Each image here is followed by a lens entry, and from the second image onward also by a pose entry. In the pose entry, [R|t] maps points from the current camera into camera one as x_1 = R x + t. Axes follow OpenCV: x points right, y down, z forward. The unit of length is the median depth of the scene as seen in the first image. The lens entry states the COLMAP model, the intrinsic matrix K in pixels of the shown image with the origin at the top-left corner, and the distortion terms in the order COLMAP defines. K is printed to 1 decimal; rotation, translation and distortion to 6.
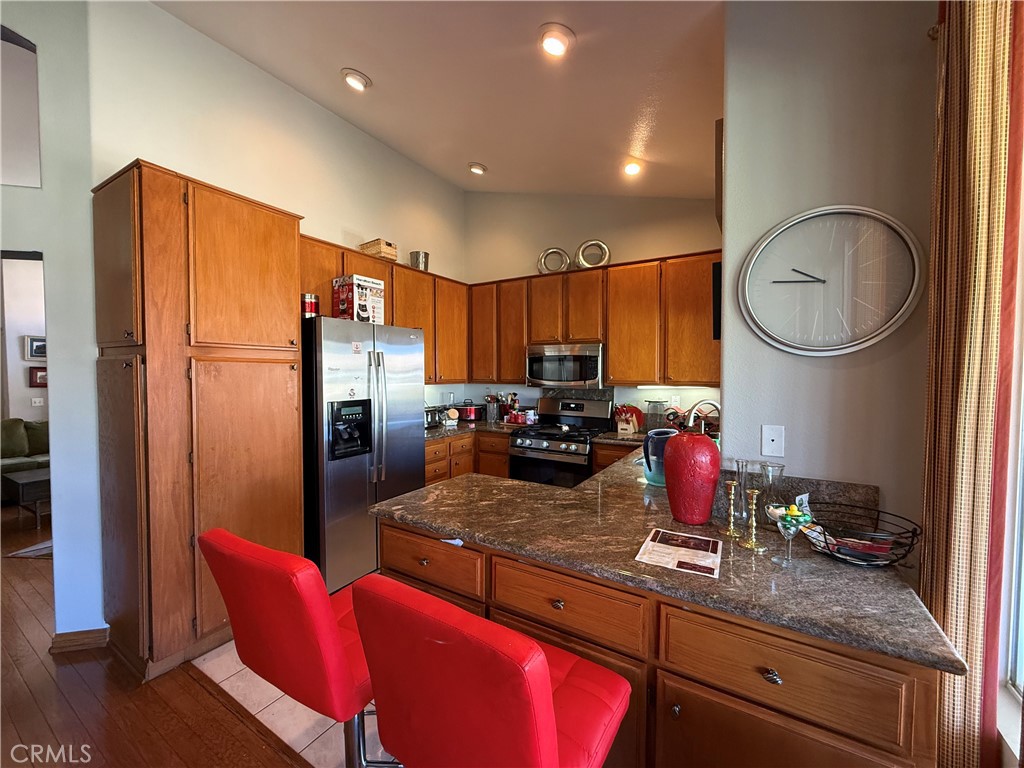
lens RADIAL K [[407.4, 0, 508.9], [0, 407.4, 384.8], [0, 0, 1]] dist [0.000222, 0.000424]
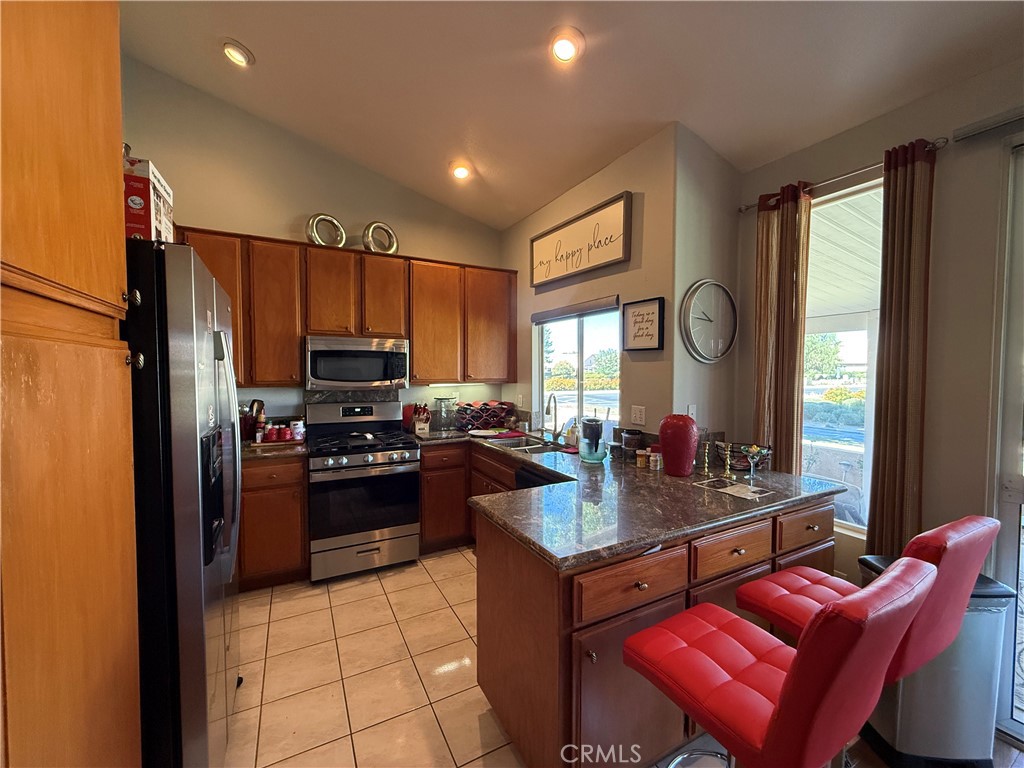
lens RADIAL K [[407.4, 0, 508.9], [0, 407.4, 384.8], [0, 0, 1]] dist [0.000222, 0.000424]
pose [[0.504099, -0.030376, 0.863111, -0.455043], [0.023279, 0.999496, 0.021580, -0.013216], [-0.863332, 0.009214, 0.504553, 0.325415]]
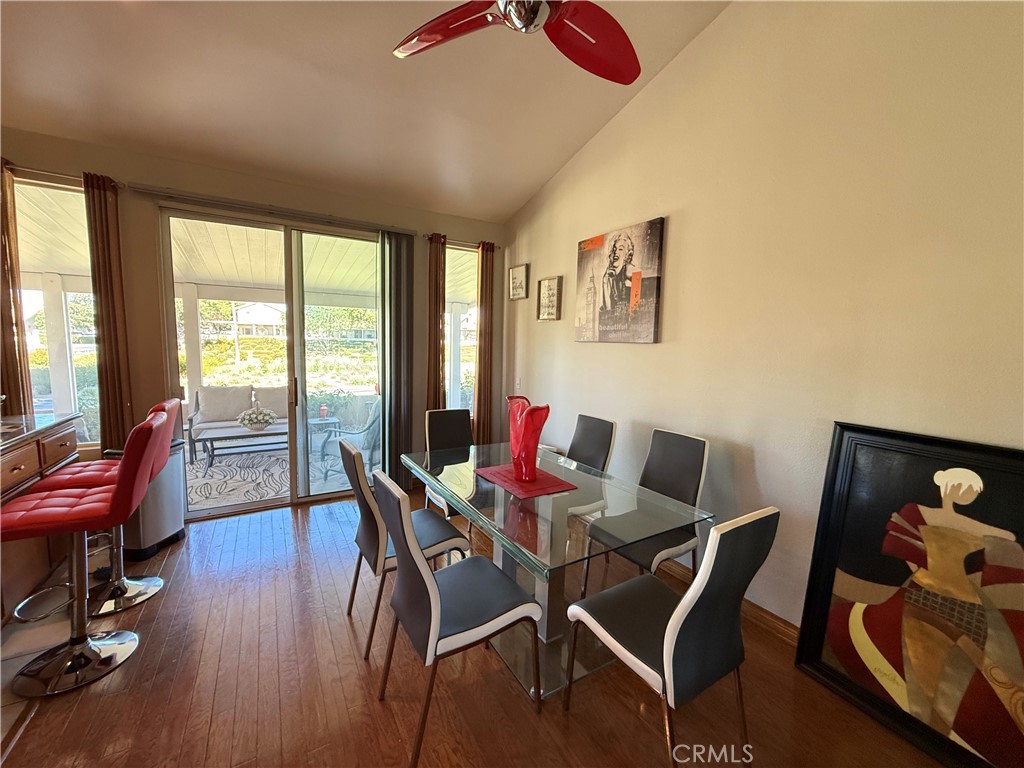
lens RADIAL K [[407.4, 0, 508.9], [0, 407.4, 384.8], [0, 0, 1]] dist [0.000222, 0.000424]
pose [[-0.885339, -0.070272, 0.459605, -0.801099], [-0.012074, 0.991654, 0.128362, -0.010795], [-0.464790, 0.108094, -0.878798, 0.503120]]
